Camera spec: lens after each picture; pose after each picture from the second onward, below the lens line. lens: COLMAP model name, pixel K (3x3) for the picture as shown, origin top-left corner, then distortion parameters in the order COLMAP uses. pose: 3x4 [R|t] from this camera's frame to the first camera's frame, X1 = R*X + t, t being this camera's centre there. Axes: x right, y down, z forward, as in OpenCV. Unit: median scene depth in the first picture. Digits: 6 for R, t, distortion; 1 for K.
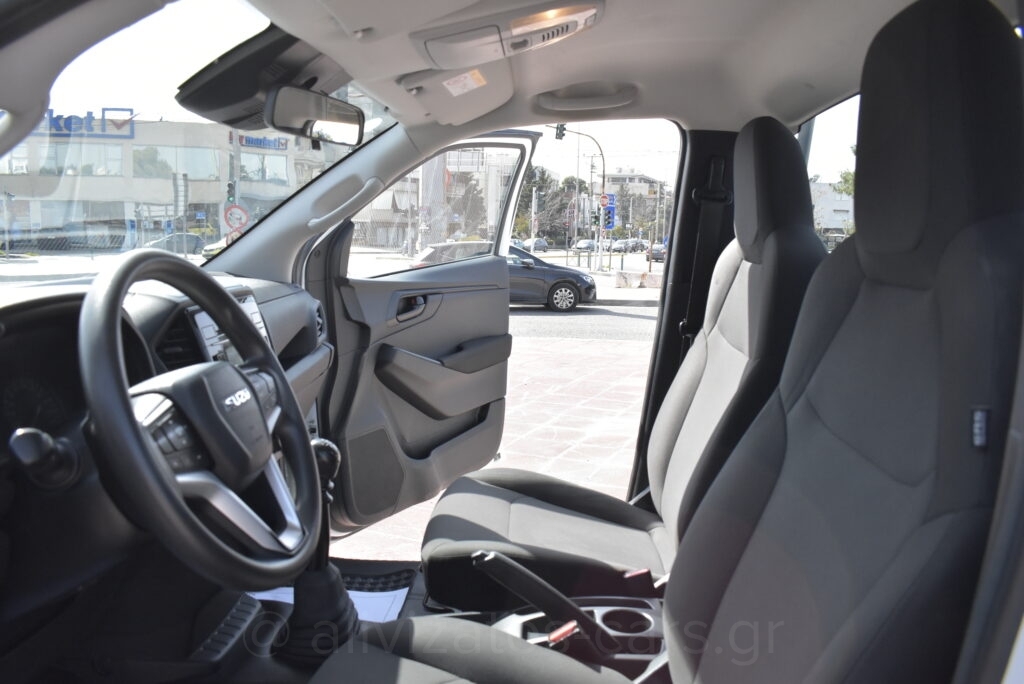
lens RADIAL K [[807.9, 0, 512.0], [0, 807.9, 342.0], [0, 0, 1]] dist [-0.087005, -0.001153]
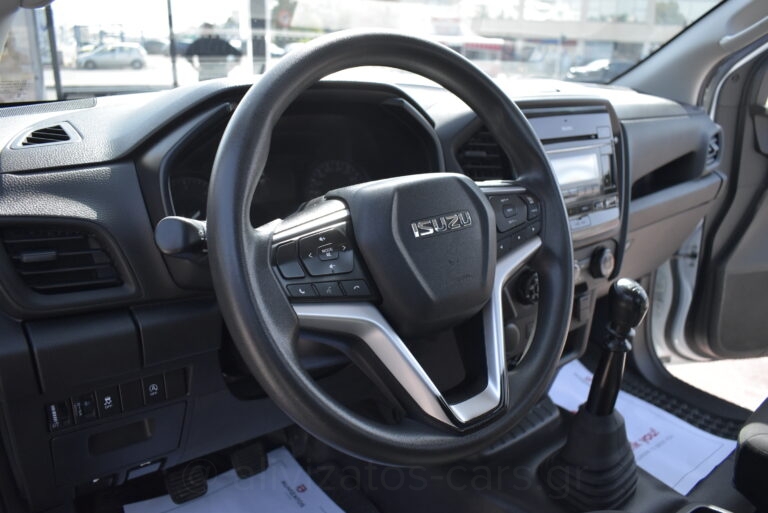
lens RADIAL K [[596.3, 0, 384.0], [0, 596.3, 256.5], [0, 0, 1]] dist [-0.091183, 0.005002]
pose [[0.657897, 0.247180, -0.711388, 0.019640], [-0.118077, 0.966776, 0.226719, -0.010361], [0.743793, -0.065159, 0.665226, 0.245221]]
